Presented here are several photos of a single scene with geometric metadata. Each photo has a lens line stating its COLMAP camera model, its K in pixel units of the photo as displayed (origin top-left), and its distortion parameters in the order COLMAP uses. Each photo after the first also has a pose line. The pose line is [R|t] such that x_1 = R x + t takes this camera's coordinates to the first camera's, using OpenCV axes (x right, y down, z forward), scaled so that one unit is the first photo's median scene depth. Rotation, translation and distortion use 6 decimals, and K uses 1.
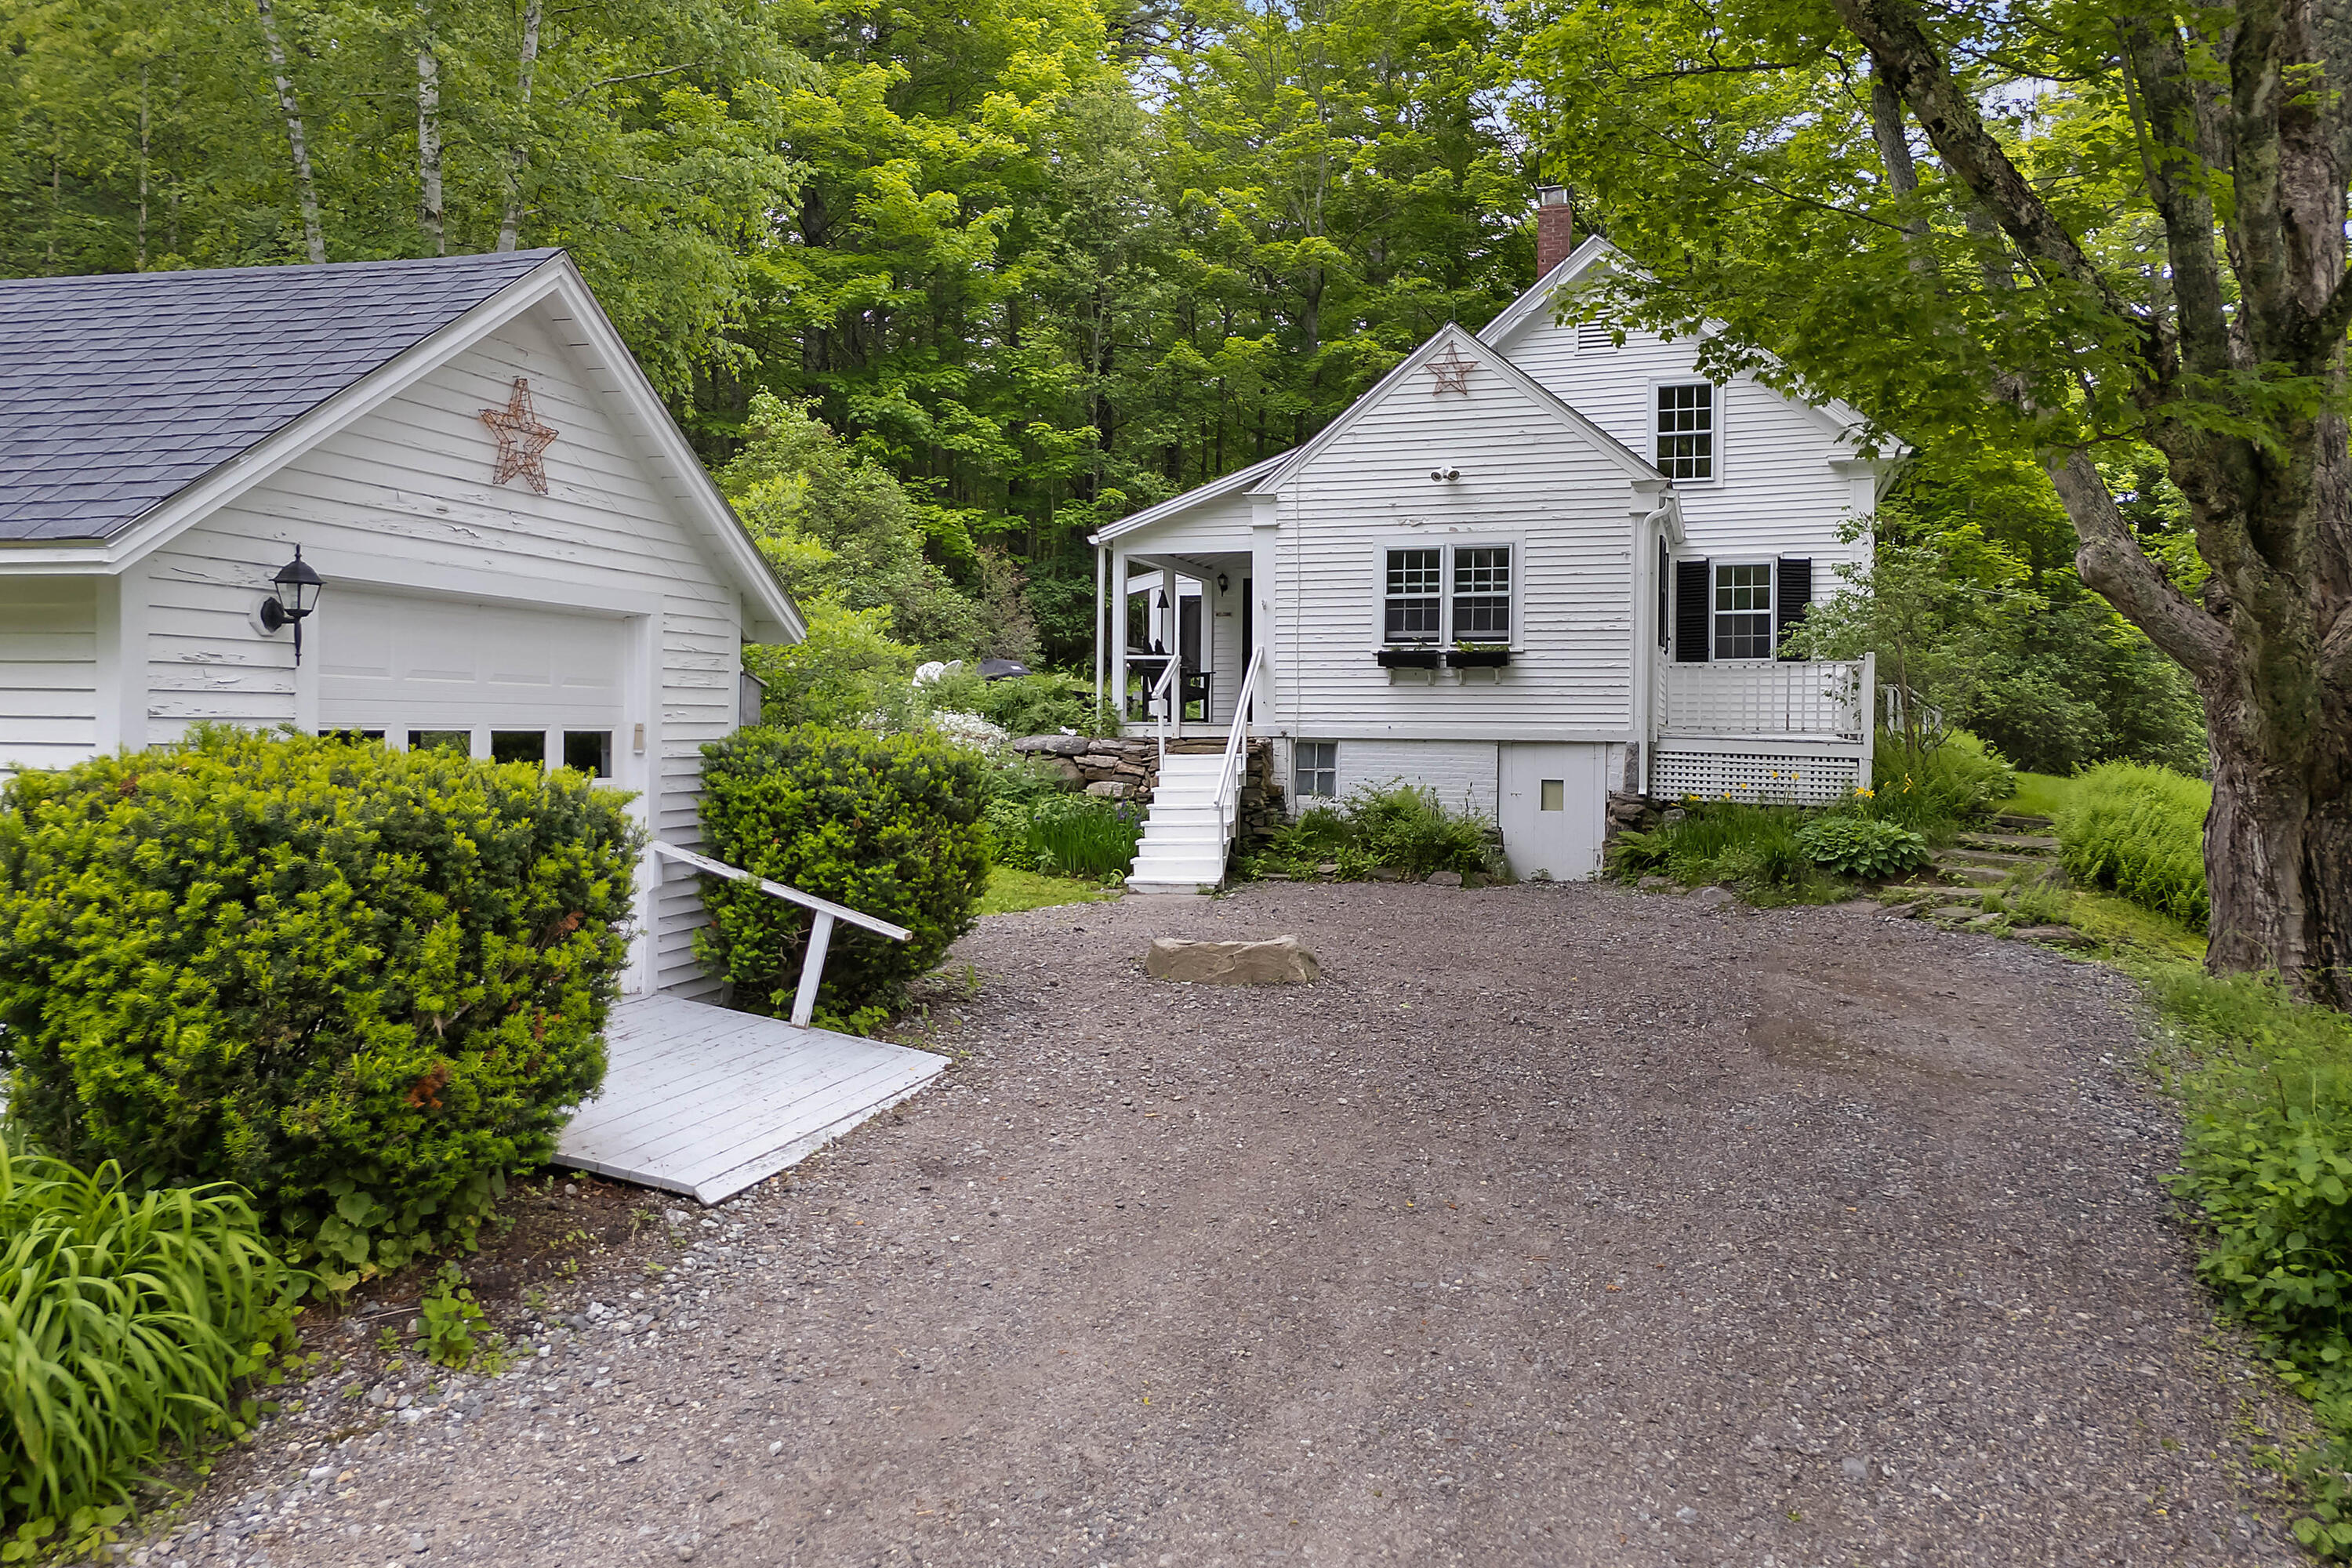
lens RADIAL K [[1802.7, 0, 1104.7], [0, 1802.7, 782.1], [0, 0, 1]] dist [0.109214, -0.054104]
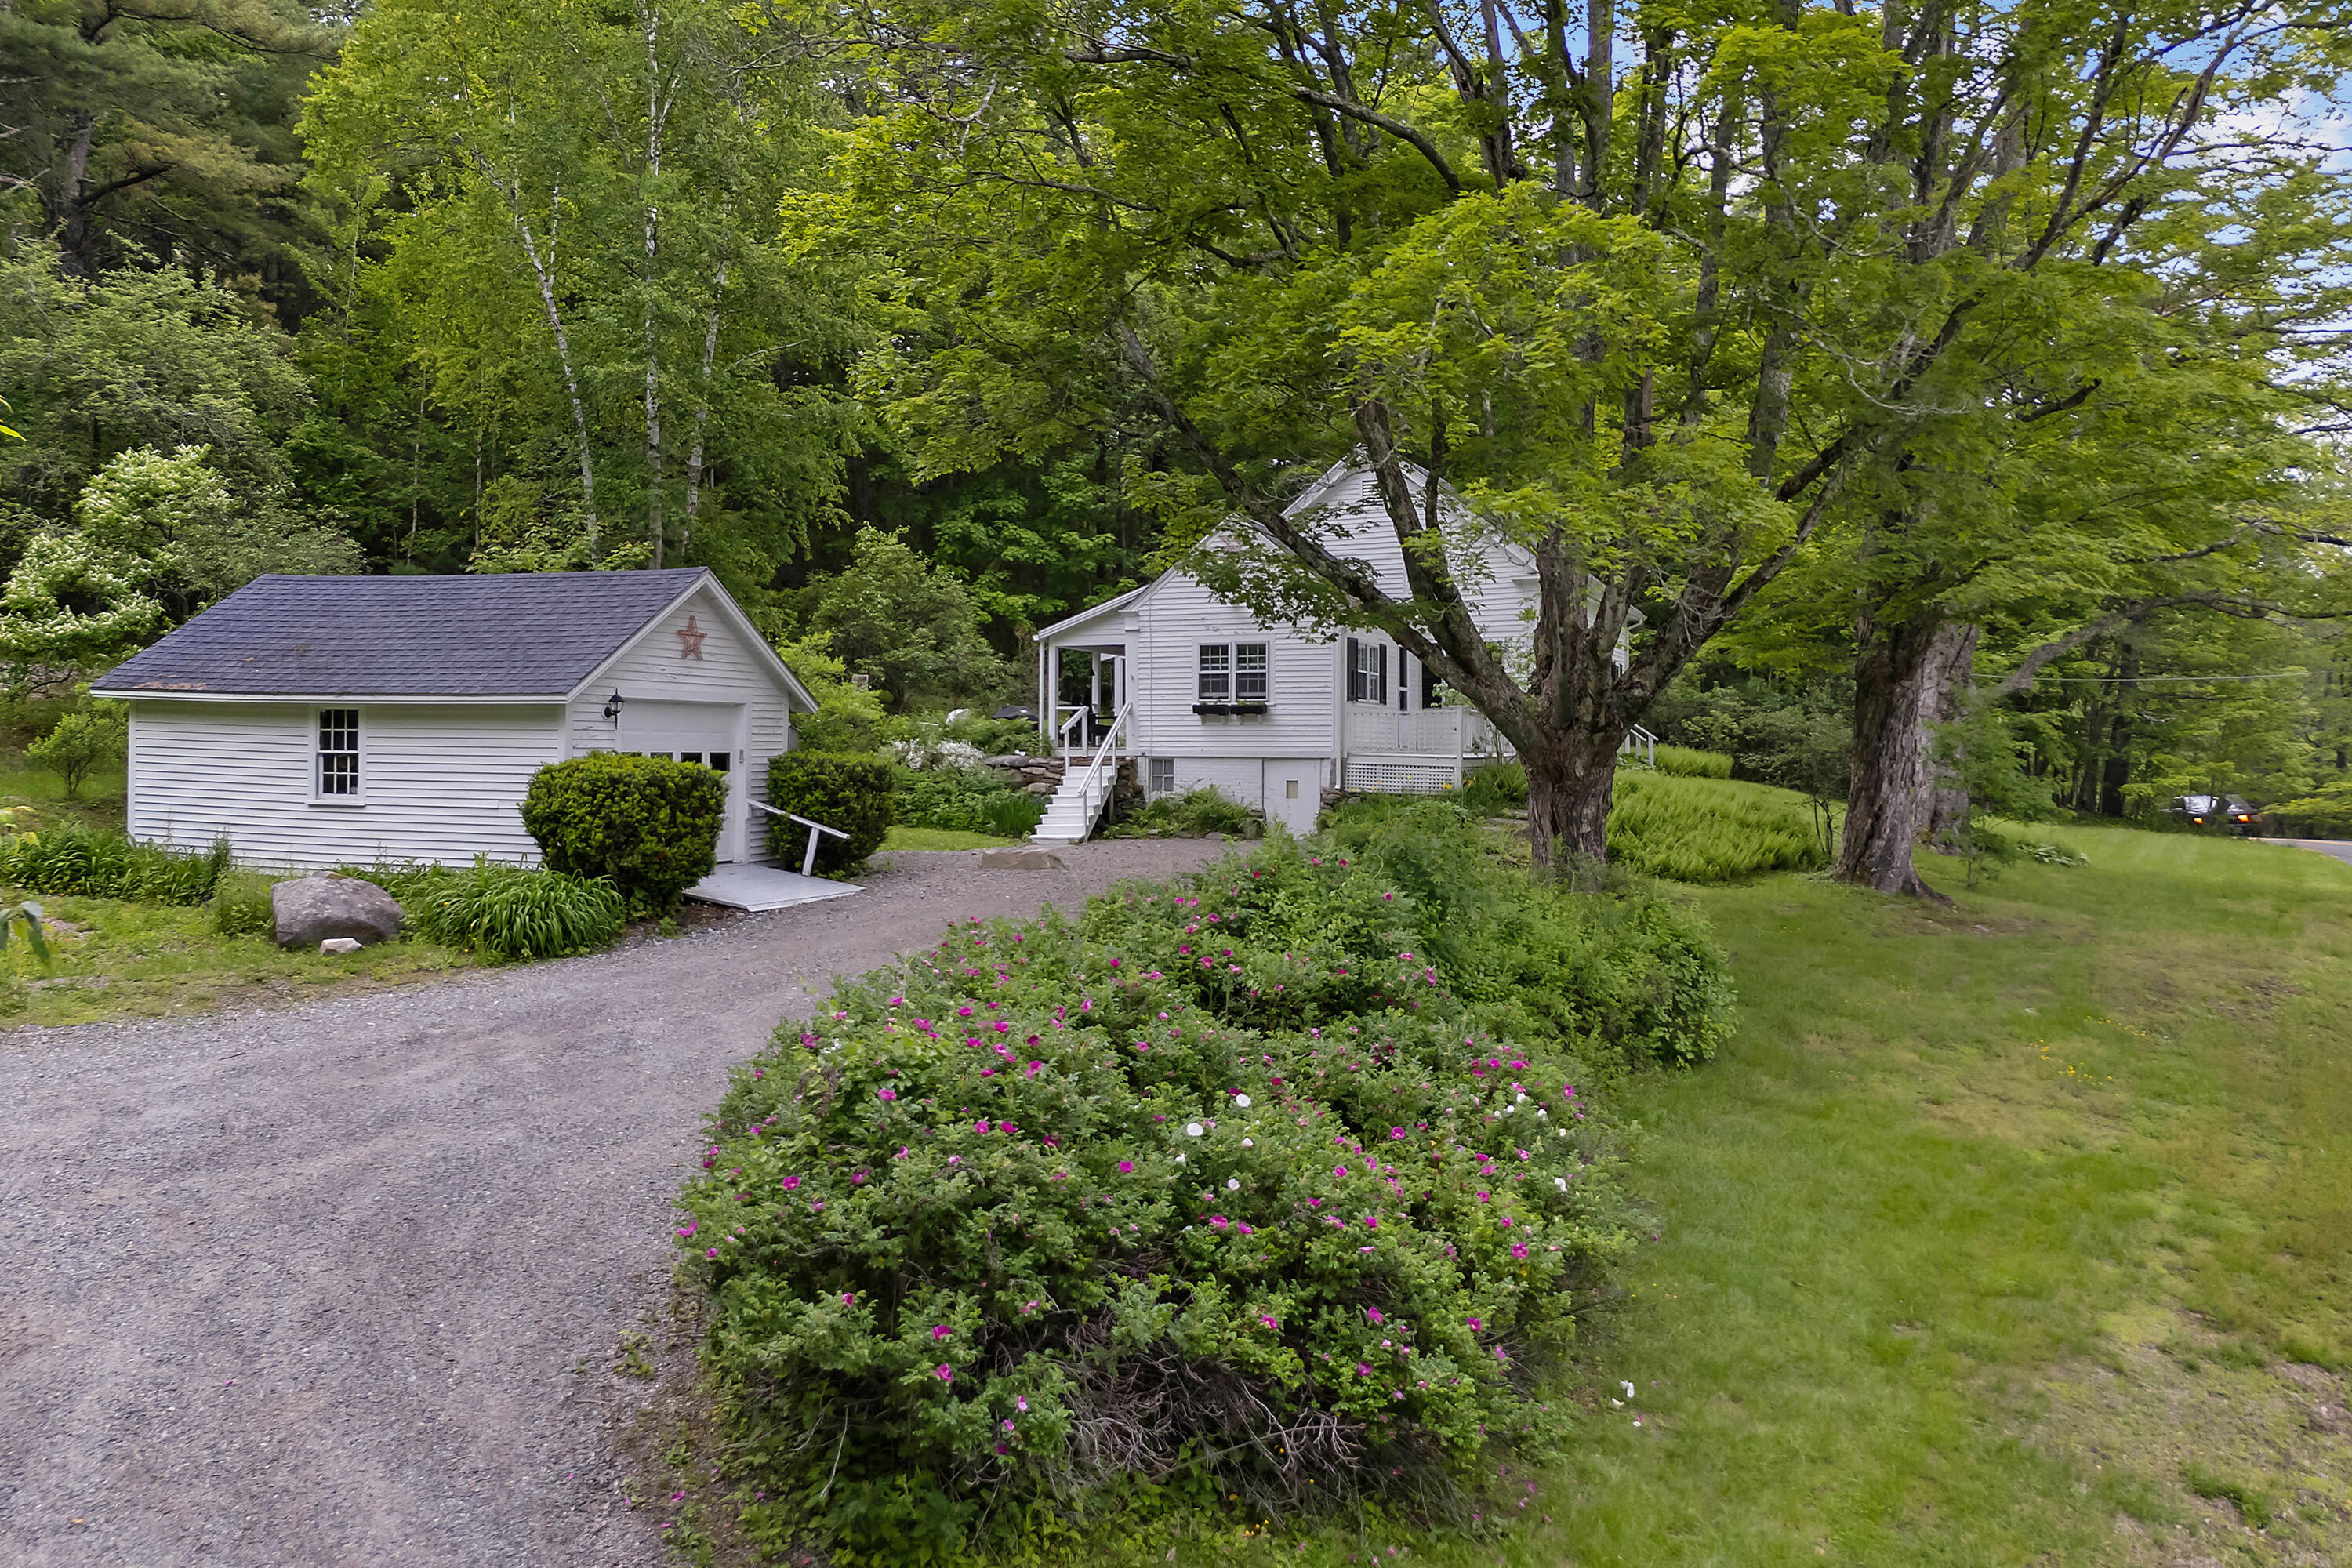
lens RADIAL K [[1802.7, 0, 1108.9], [0, 1802.7, 769.3], [0, 0, 1]] dist [0.109214, -0.054104]
pose [[0.995132, -0.004585, -0.098442, 0.243099], [0.002481, 0.999766, -0.021491, 0.024503], [0.098517, 0.021142, 0.994911, -0.698688]]
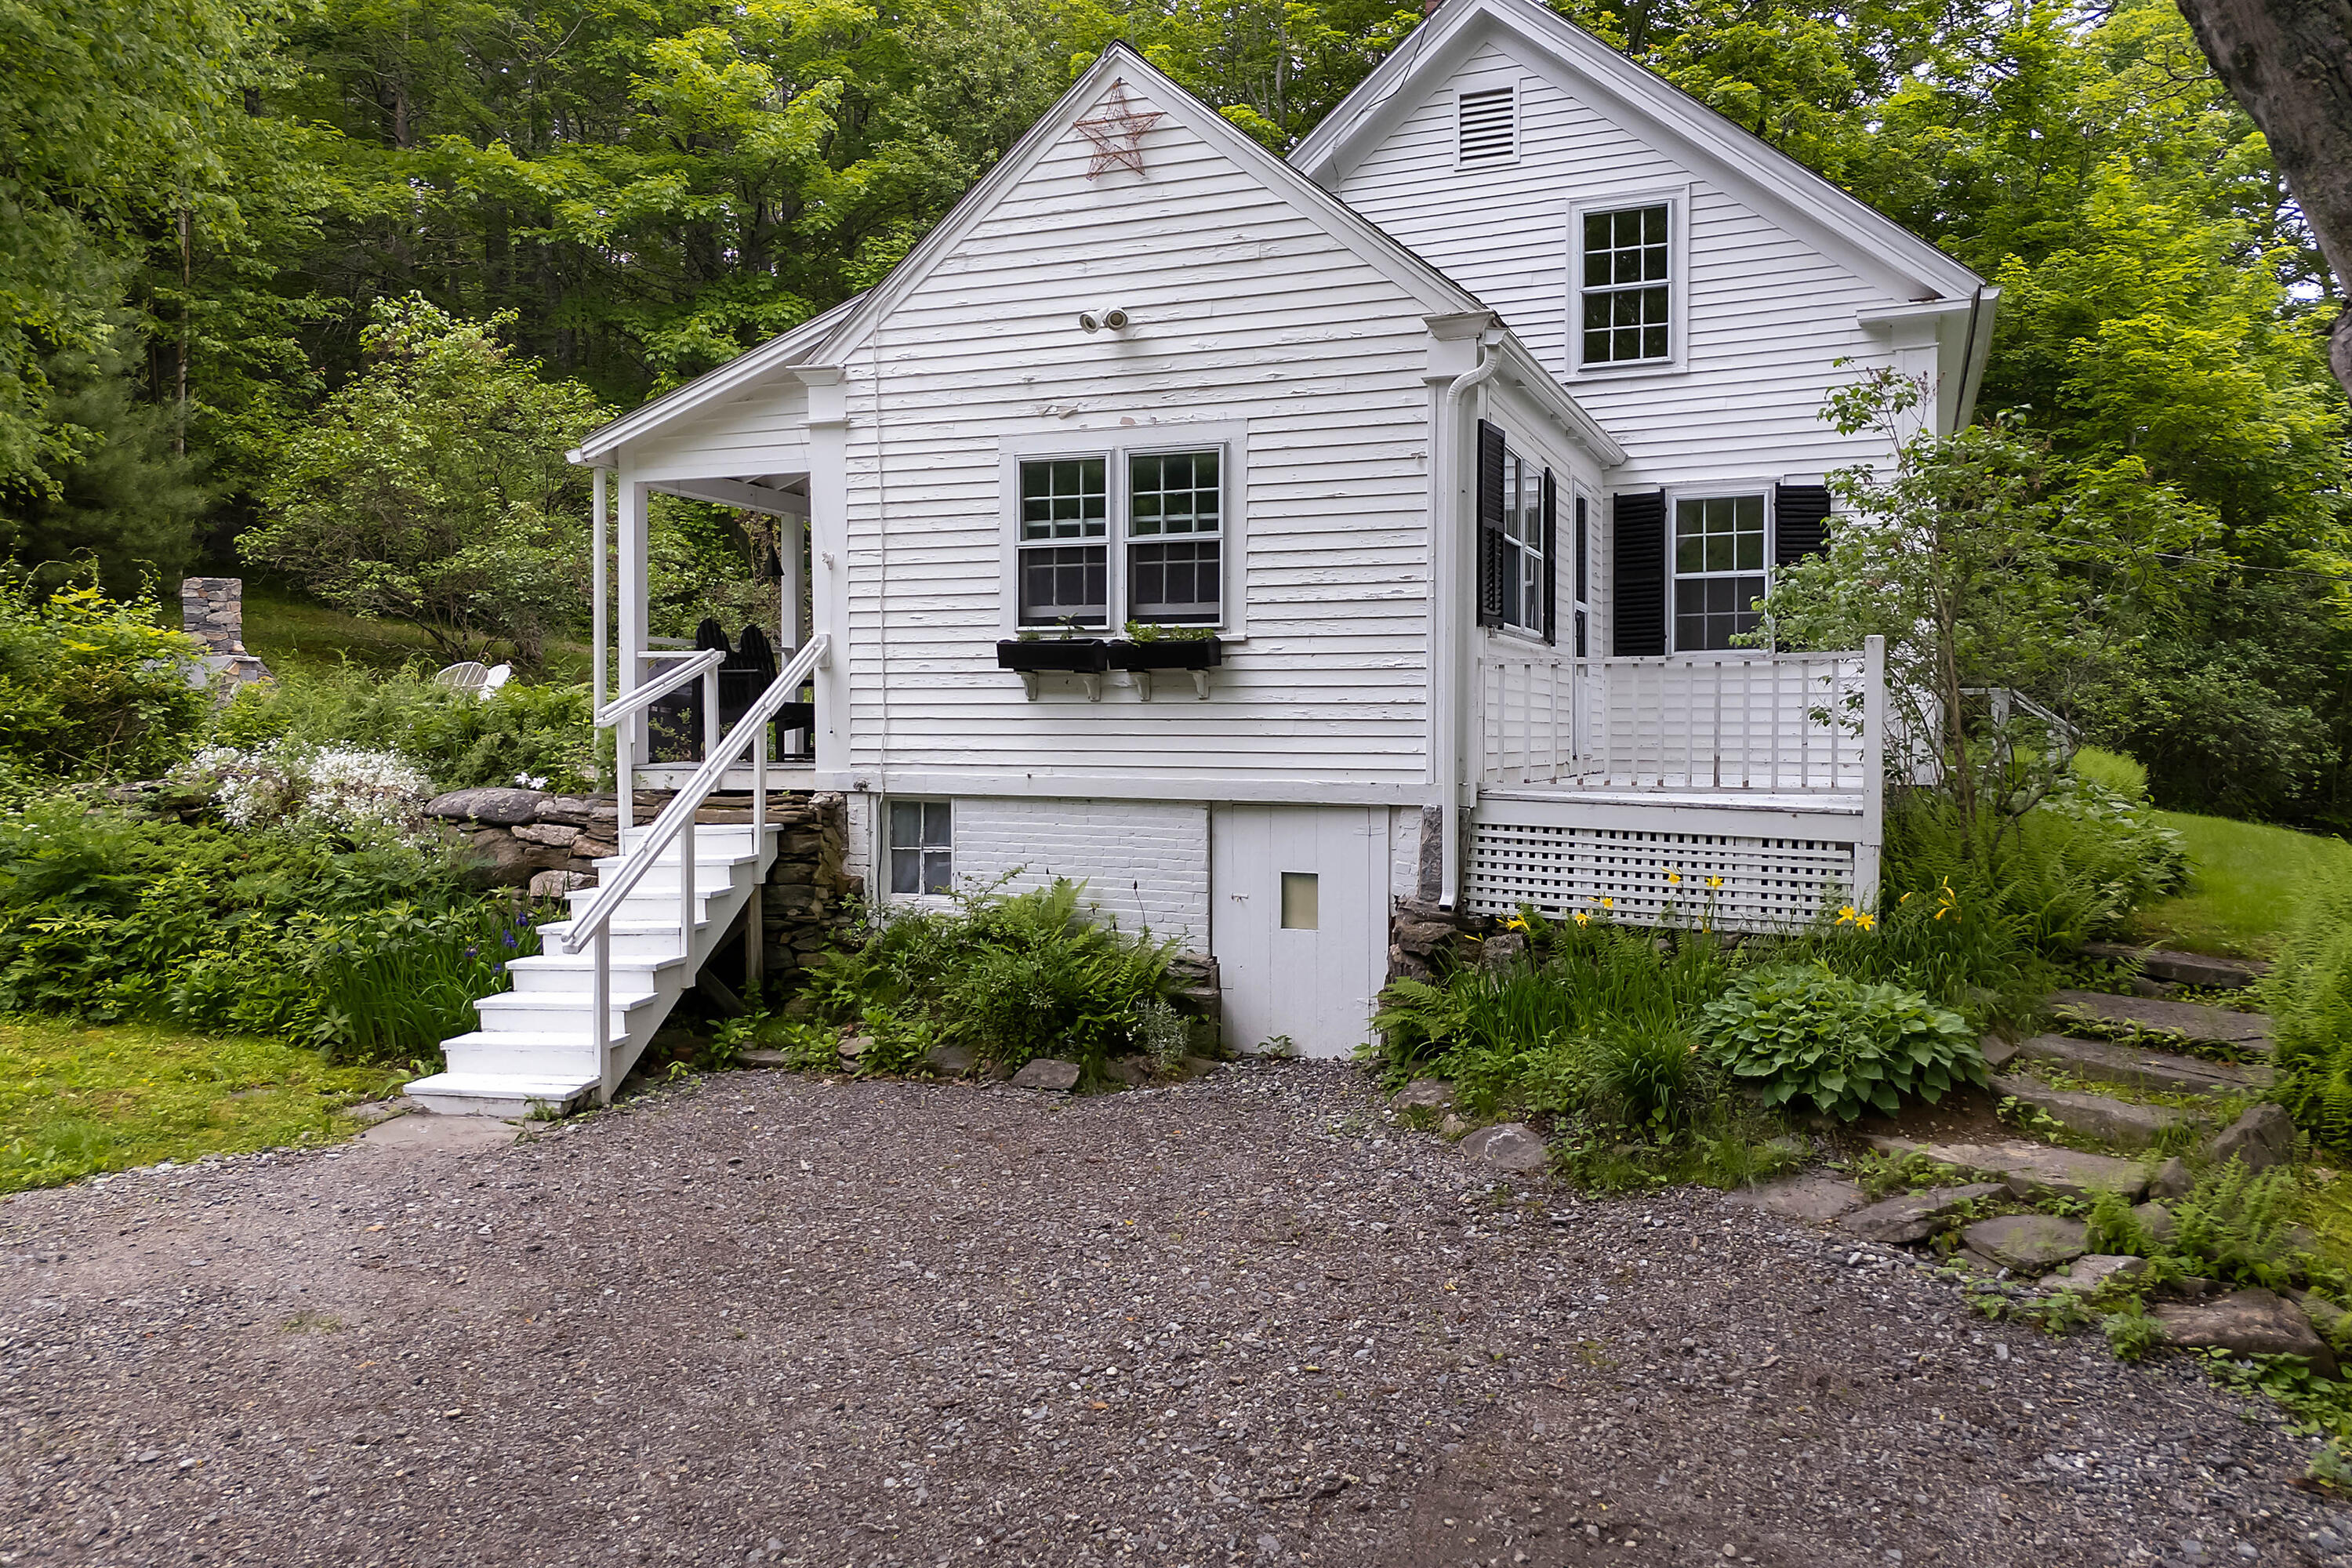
lens RADIAL K [[1802.7, 0, 1105.8], [0, 1802.7, 778.4], [0, 0, 1]] dist [0.109214, -0.054104]
pose [[0.997101, -0.004510, -0.075953, 0.230514], [0.004270, 0.999985, -0.003322, -0.028368], [0.075967, 0.002988, 0.997106, 0.452285]]
